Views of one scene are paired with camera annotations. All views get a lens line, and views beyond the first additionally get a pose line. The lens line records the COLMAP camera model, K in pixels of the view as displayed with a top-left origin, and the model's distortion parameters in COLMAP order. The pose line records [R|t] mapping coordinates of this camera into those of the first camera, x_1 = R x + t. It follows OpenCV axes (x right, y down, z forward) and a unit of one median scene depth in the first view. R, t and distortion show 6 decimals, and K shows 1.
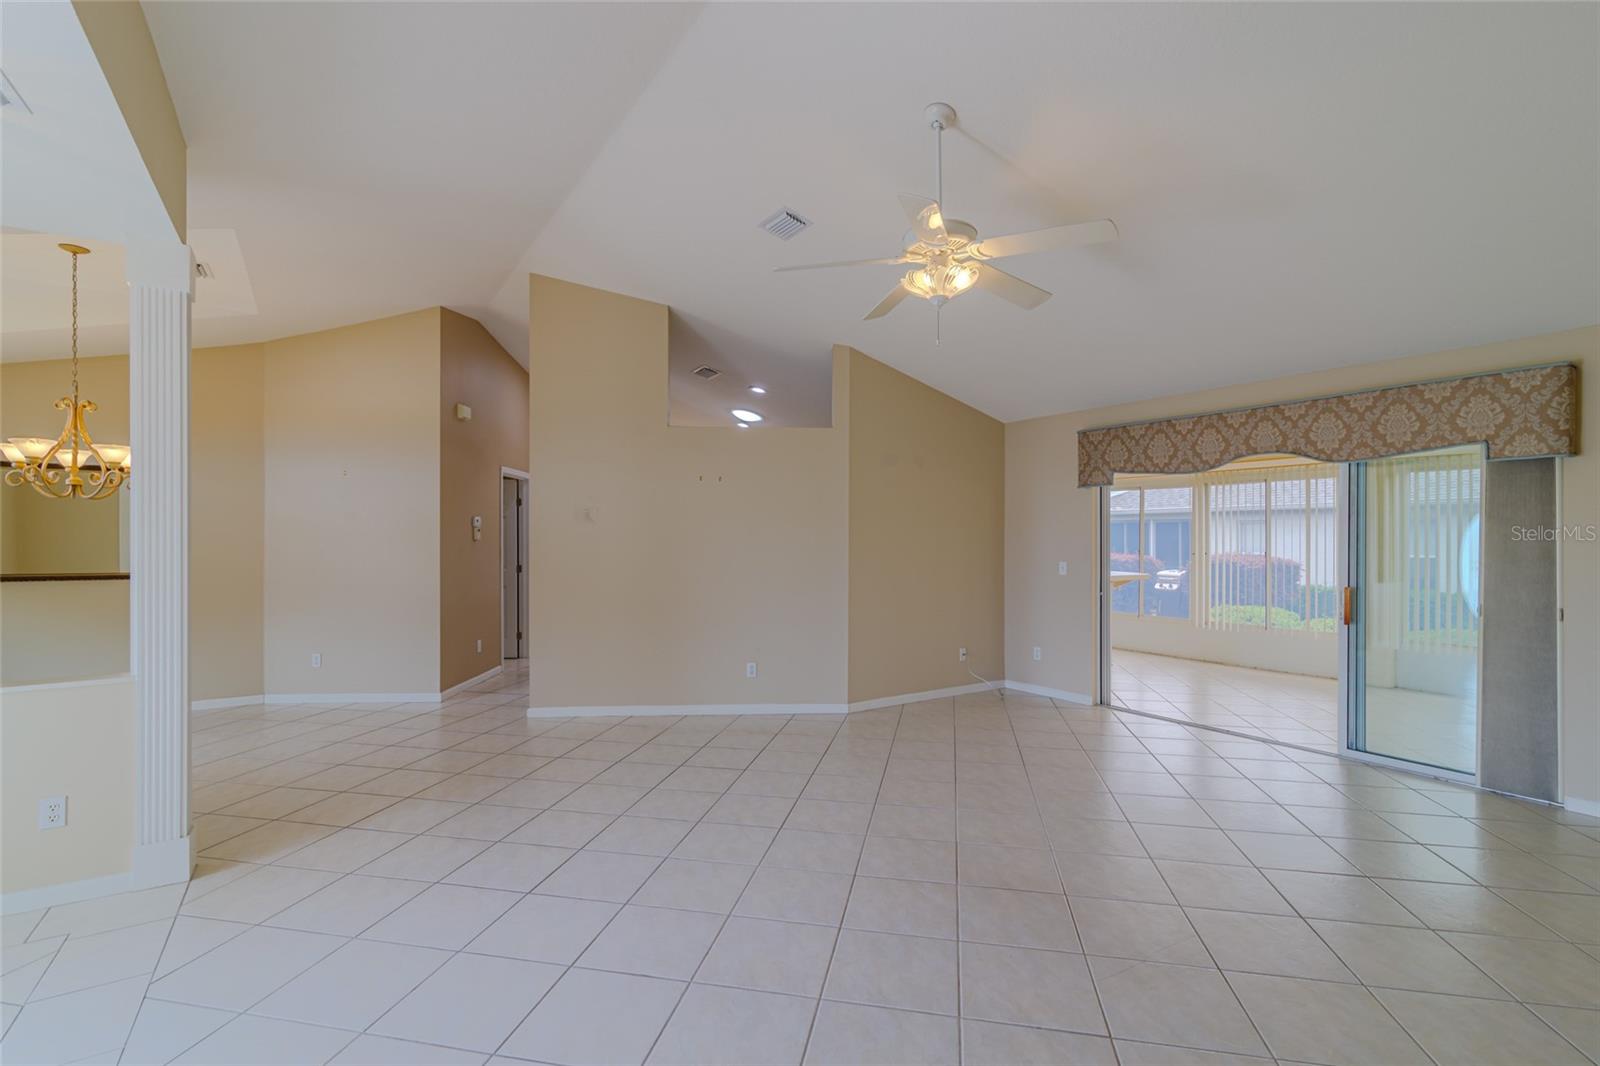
lens RADIAL K [[723.0, 0, 795.7], [0, 723.0, 535.1], [0, 0, 1]] dist [-0.004056, -0.000467]
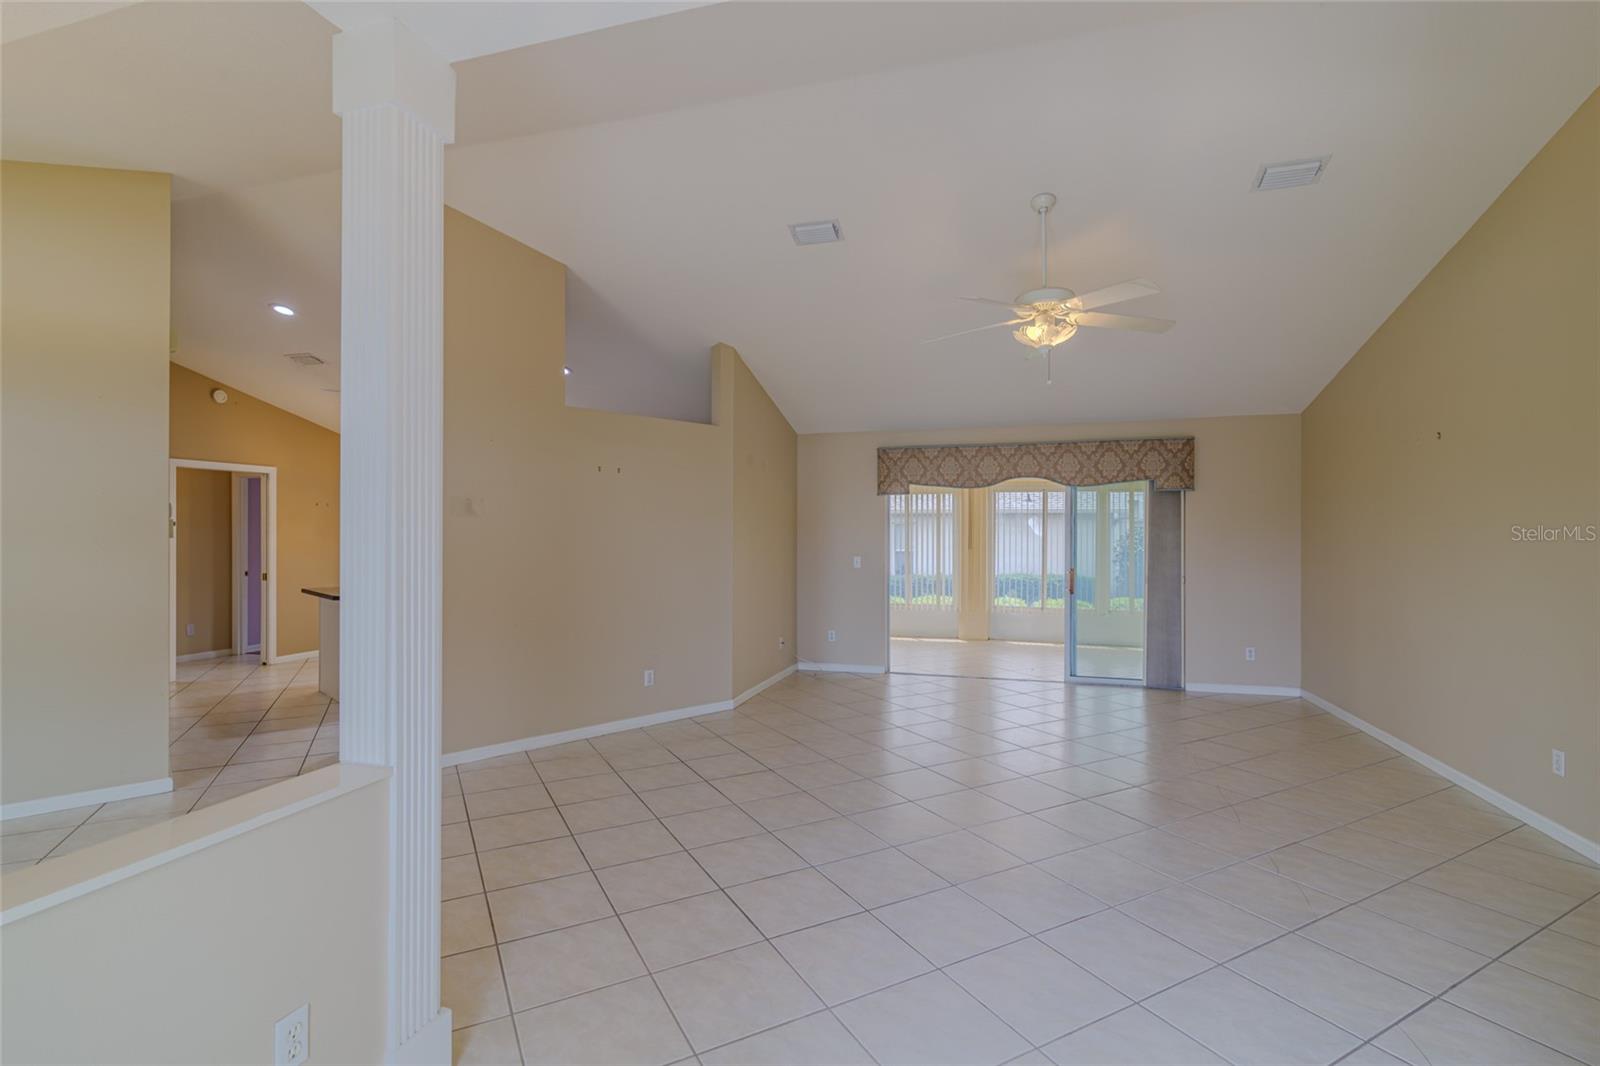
lens RADIAL K [[723.0, 0, 801.7], [0, 723.0, 537.5], [0, 0, 1]] dist [-0.004056, -0.000467]
pose [[0.770801, -0.001548, 0.637074, -0.570325], [-0.003217, 0.999975, 0.006323, -0.001690], [-0.637068, -0.006923, 0.770777, 0.176368]]
